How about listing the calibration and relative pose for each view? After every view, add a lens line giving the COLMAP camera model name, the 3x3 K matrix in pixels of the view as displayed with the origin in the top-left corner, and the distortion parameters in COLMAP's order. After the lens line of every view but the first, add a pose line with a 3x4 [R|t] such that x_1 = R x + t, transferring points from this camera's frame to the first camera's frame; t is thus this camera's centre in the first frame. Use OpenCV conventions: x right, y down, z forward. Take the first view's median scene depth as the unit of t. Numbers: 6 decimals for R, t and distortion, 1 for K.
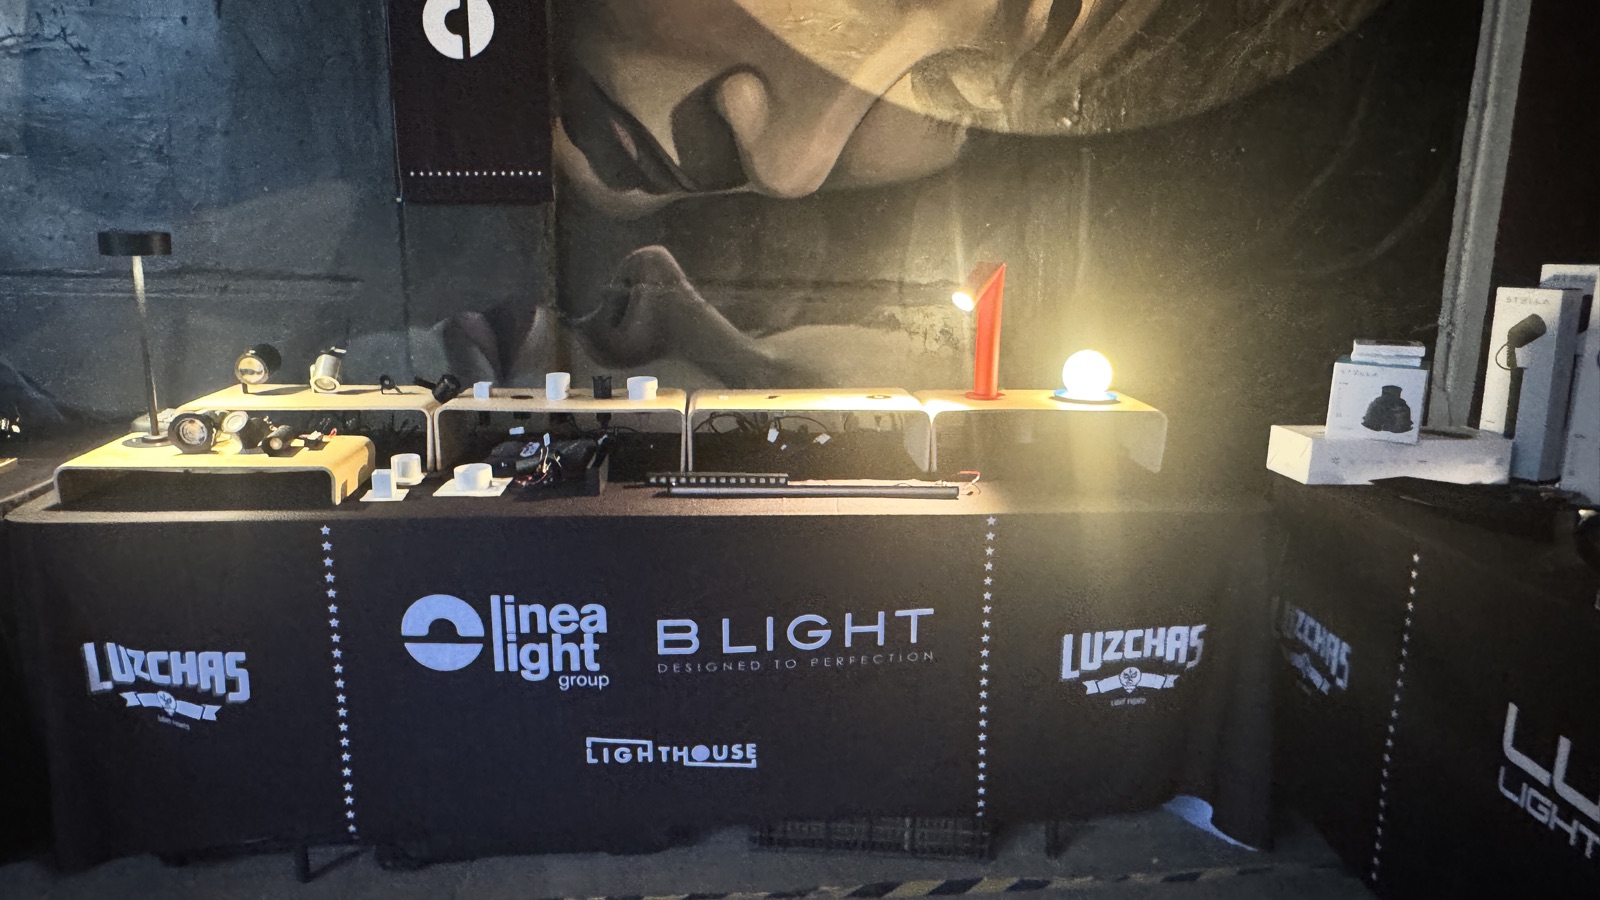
lens RADIAL K [[1121.8, 0, 789.5], [0, 1121.8, 460.6], [0, 0, 1]] dist [-0.008967, 0.008786]
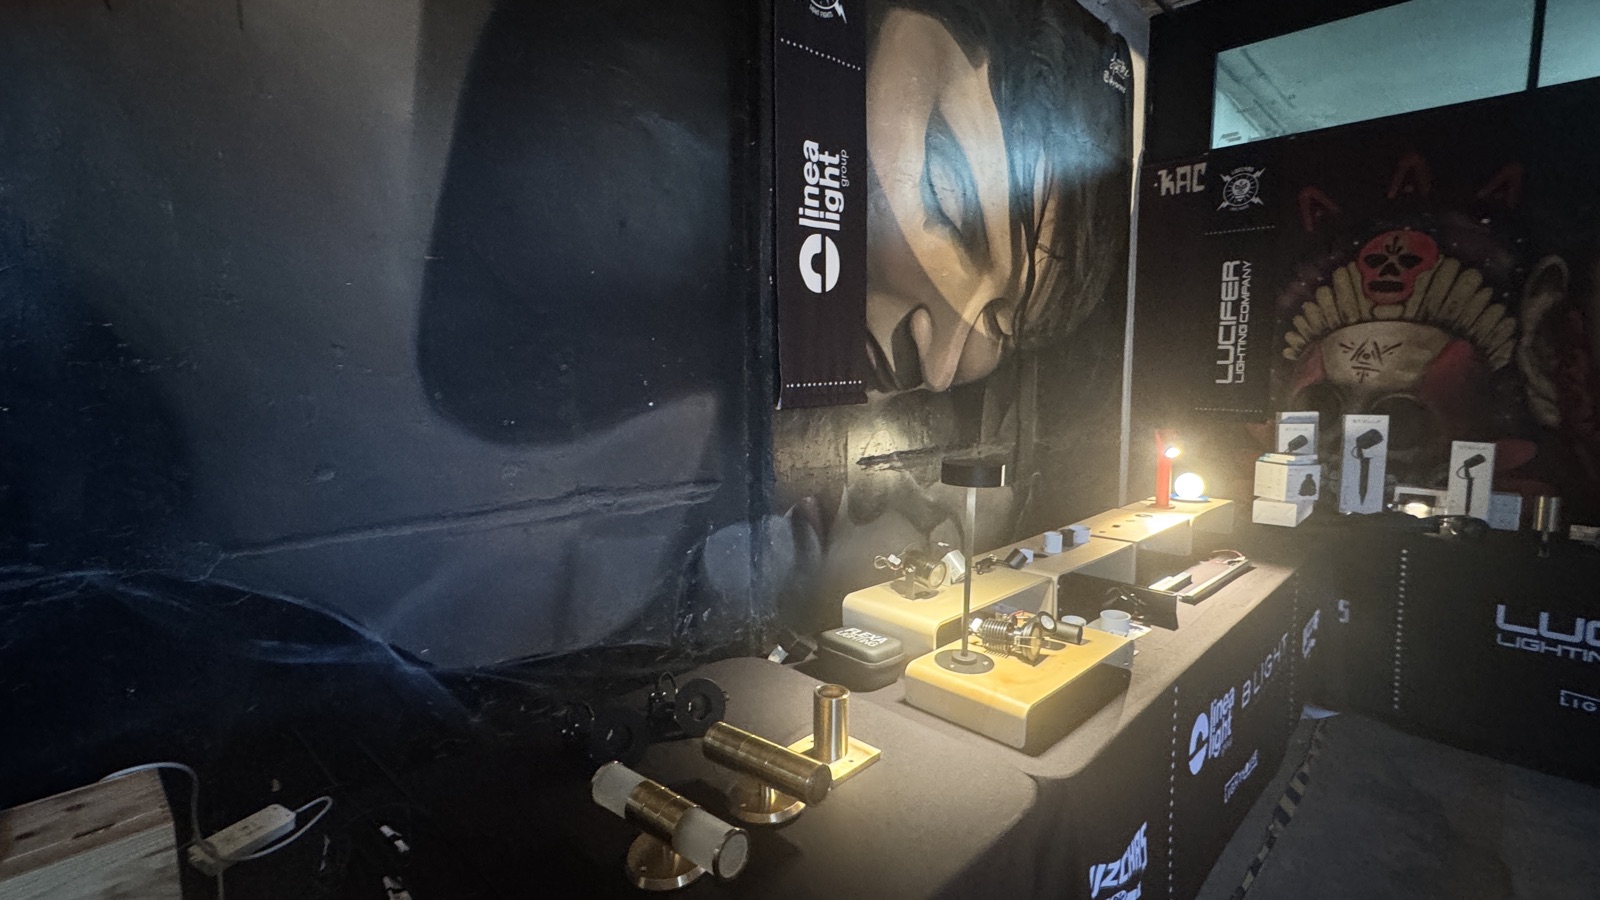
lens RADIAL K [[737.7, 0, 801.6], [0, 737.7, 447.6], [0, 0, 1]] dist [-0.000093, -0.000222]
pose [[0.756189, -0.087435, 0.648485, -1.048631], [0.159769, 0.985709, -0.053402, -0.188674], [-0.634548, 0.143990, 0.759352, 0.527055]]
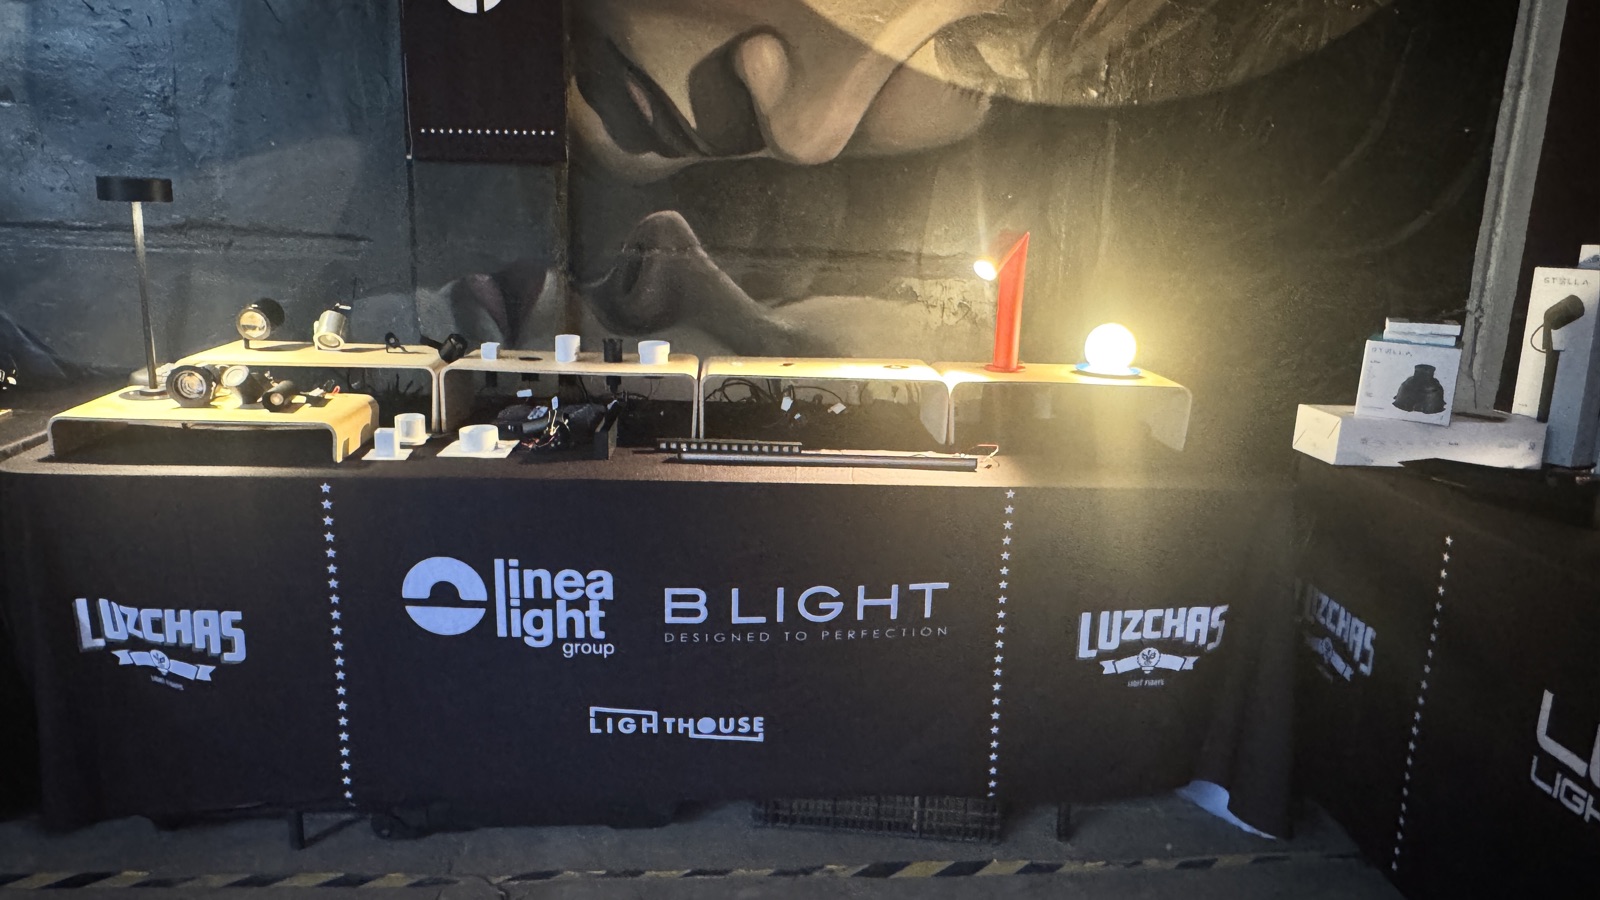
lens RADIAL K [[1121.8, 0, 794.8], [0, 1121.8, 458.1], [0, 0, 1]] dist [-0.008967, 0.008786]
pose [[0.999766, 0.021593, -0.001592, -0.005589], [-0.021572, 0.999694, 0.012067, 0.013580], [0.001852, -0.012030, 0.999926, 0.025349]]
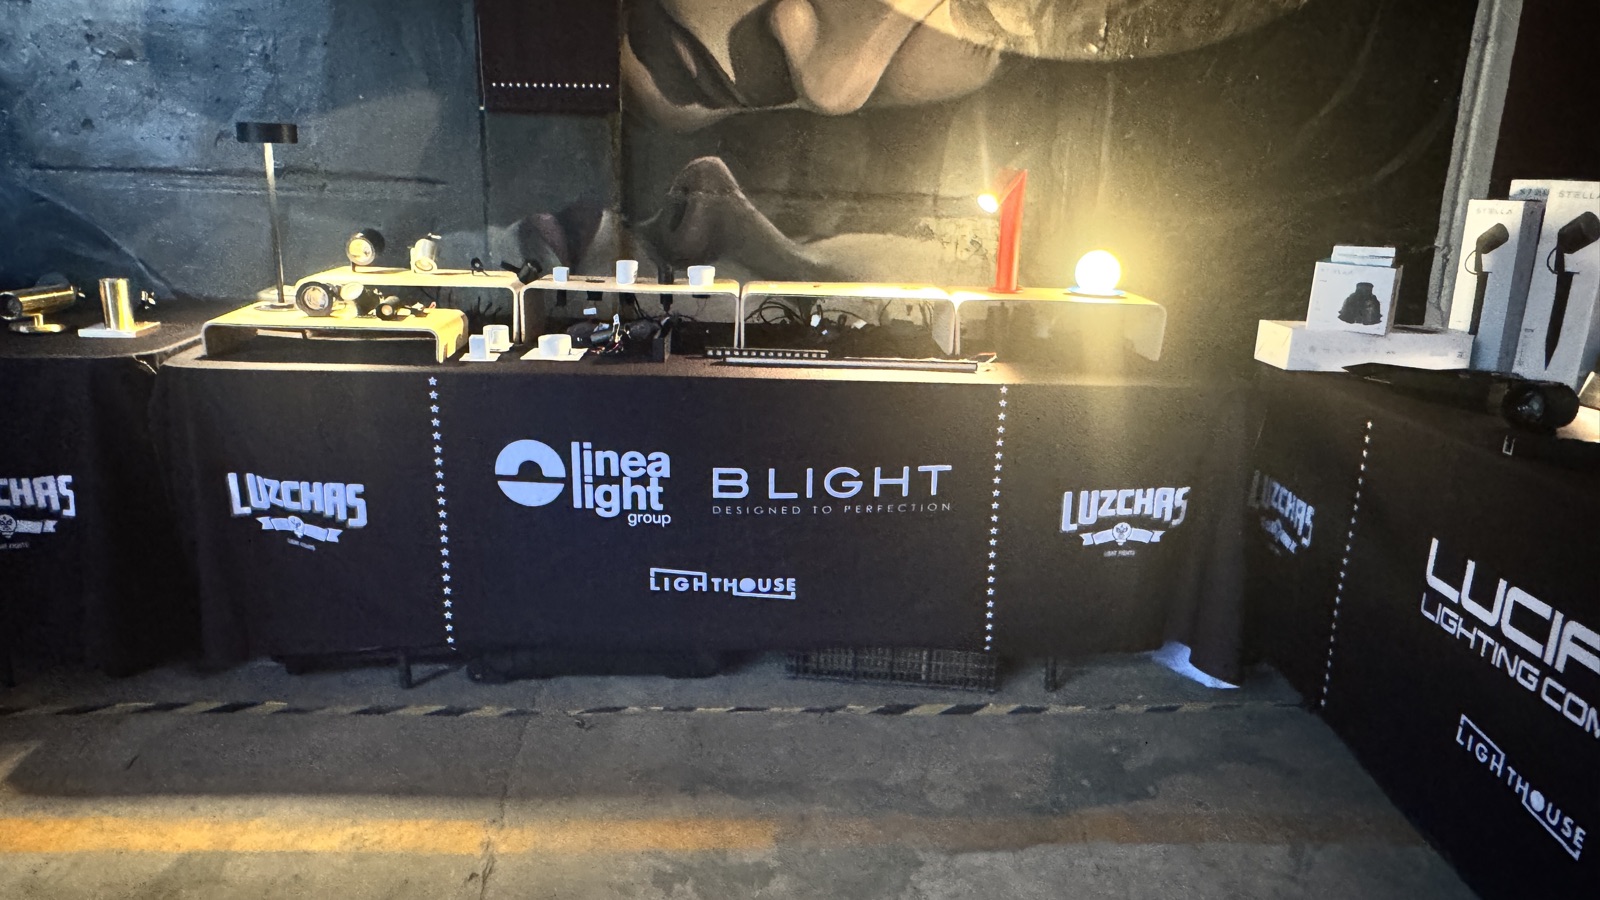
lens RADIAL K [[1121.8, 0, 806.3], [0, 1121.8, 462.3], [0, 0, 1]] dist [-0.008967, 0.008786]
pose [[0.999533, 0.023783, -0.019201, 0.000892], [-0.022834, 0.998577, 0.048184, 0.070111], [0.020320, -0.047723, 0.998654, -0.143743]]
